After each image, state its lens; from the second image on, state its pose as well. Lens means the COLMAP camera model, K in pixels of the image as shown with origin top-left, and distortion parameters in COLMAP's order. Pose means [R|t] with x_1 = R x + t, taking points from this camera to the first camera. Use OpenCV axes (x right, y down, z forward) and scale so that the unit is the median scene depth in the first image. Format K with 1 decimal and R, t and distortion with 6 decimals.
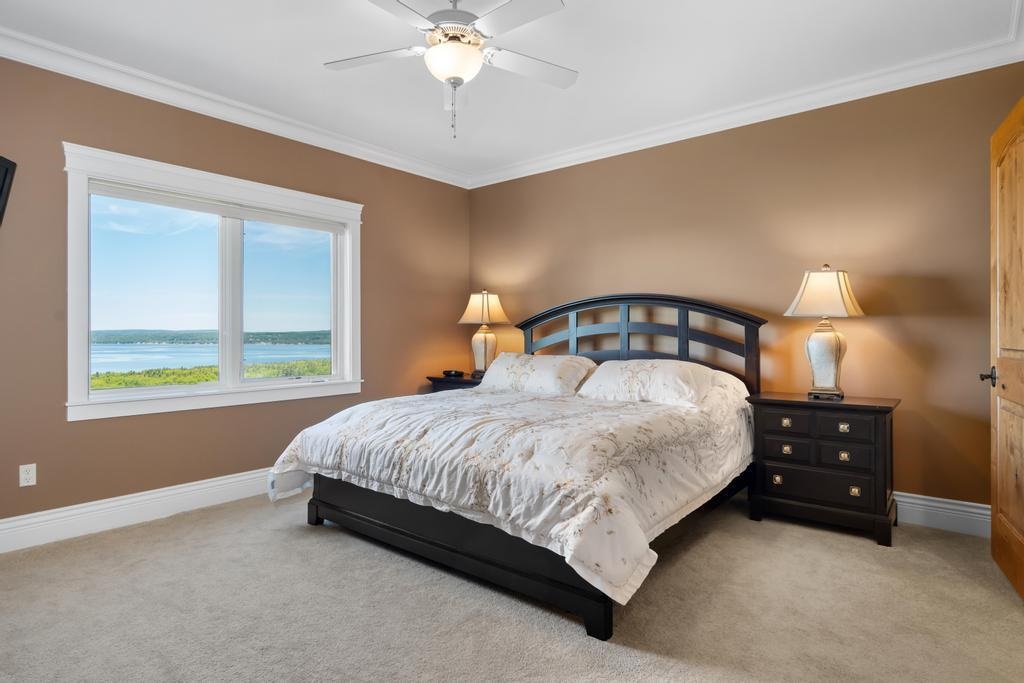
lens RADIAL K [[574.2, 0, 506.0], [0, 574.2, 340.3], [0, 0, 1]] dist [-0.006761, 0.001569]
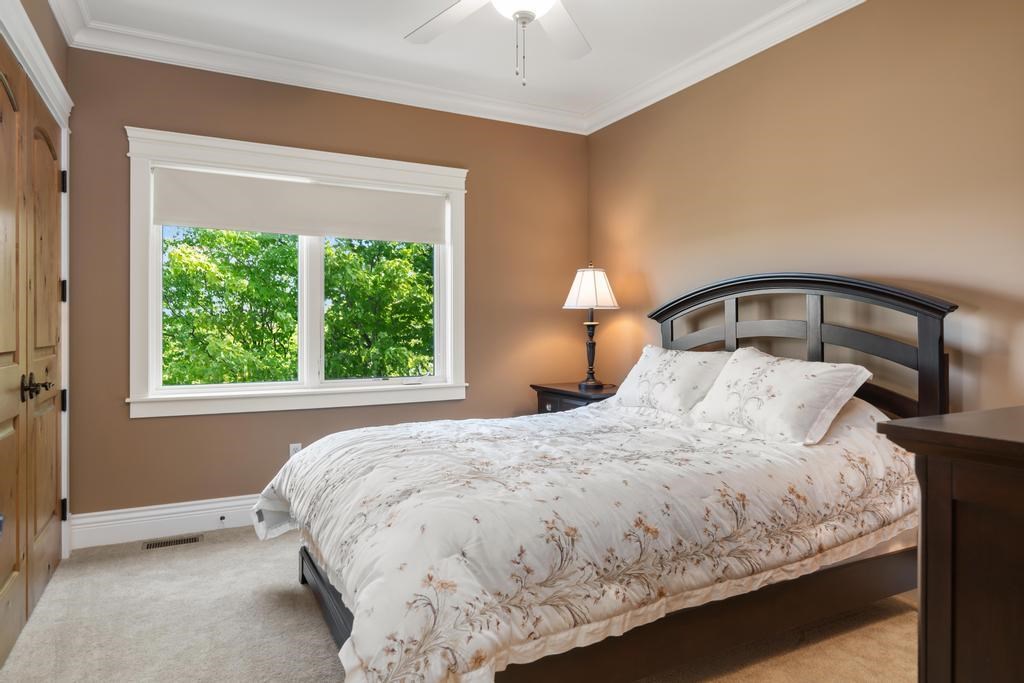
lens RADIAL K [[616.7, 0, 520.9], [0, 616.7, 322.3], [0, 0, 1]] dist [-0.006216, 0.001828]
pose [[0.917767, 0.001048, -0.397117, 0.176889], [-0.007396, 0.999868, -0.014456, -0.006008], [0.397050, 0.016204, 0.917654, 0.231153]]
